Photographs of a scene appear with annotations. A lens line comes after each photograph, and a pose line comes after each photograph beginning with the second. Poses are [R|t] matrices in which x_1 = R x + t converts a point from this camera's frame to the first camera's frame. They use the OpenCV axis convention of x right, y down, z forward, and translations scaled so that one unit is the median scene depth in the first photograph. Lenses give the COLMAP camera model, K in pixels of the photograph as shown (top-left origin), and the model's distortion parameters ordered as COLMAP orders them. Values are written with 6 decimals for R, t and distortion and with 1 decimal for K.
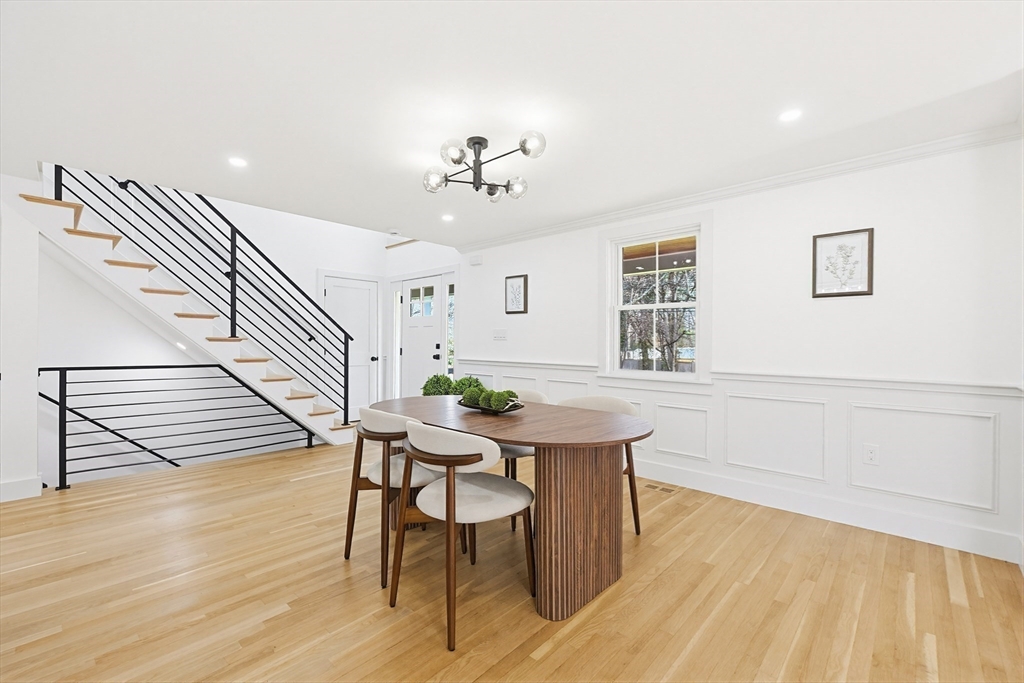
lens RADIAL K [[431.9, 0, 515.9], [0, 431.9, 343.8], [0, 0, 1]] dist [-0.000751, 0.000049]
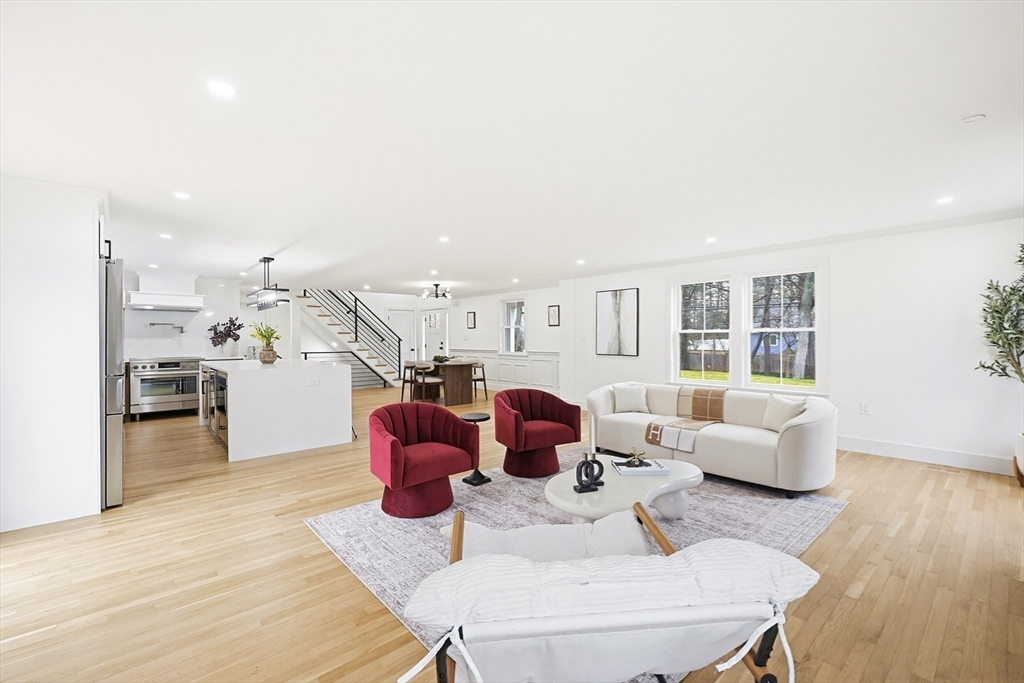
lens RADIAL K [[441.3, 0, 522.0], [0, 441.3, 338.9], [0, 0, 1]] dist [-0.001096, -0.000143]
pose [[0.995503, -0.013622, -0.093747, 0.564224], [0.013793, 0.999904, 0.001174, -0.016078], [0.093722, -0.002461, 0.995595, -1.508854]]
